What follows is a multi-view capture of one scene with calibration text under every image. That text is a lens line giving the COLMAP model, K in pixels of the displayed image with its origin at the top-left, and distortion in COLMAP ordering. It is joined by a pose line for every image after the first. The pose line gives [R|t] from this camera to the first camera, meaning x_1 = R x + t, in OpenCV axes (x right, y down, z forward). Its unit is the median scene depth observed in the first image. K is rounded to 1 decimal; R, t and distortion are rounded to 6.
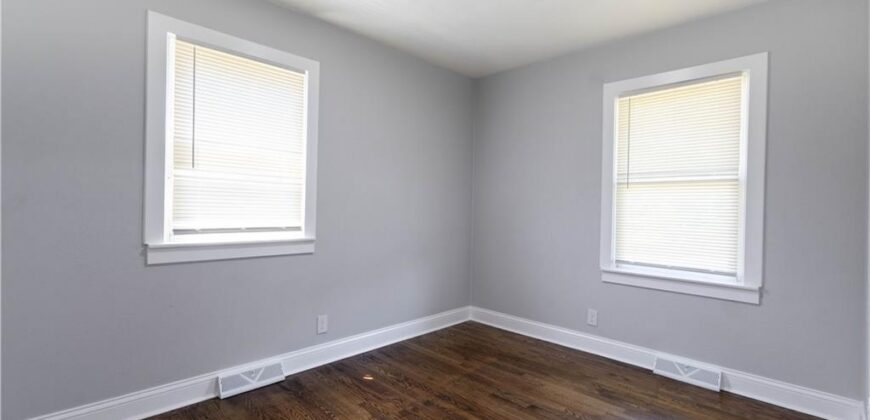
lens RADIAL K [[398.3, 0, 435.0], [0, 398.3, 210.0], [0, 0, 1]] dist [0.000178, 0.000047]
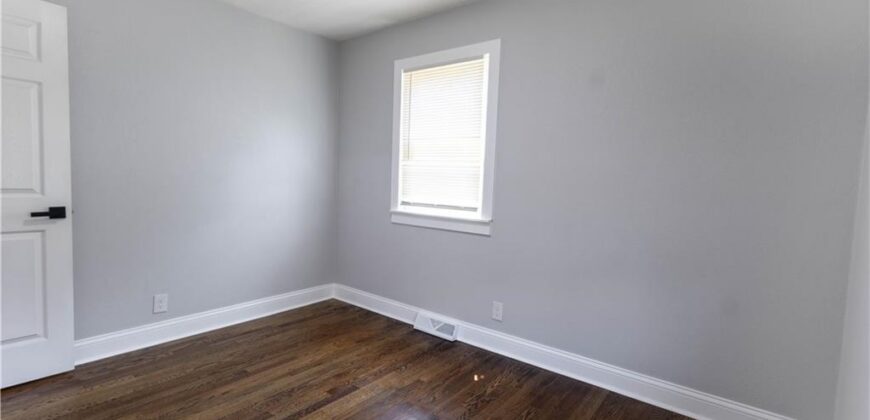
lens RADIAL K [[398.3, 0, 435.0], [0, 398.3, 210.0], [0, 0, 1]] dist [0.000178, 0.000047]
pose [[0.102590, 0.052178, -0.993354, 0.694523], [-0.044168, 0.997877, 0.047854, 0.002514], [0.993743, 0.038965, 0.104677, 0.789408]]
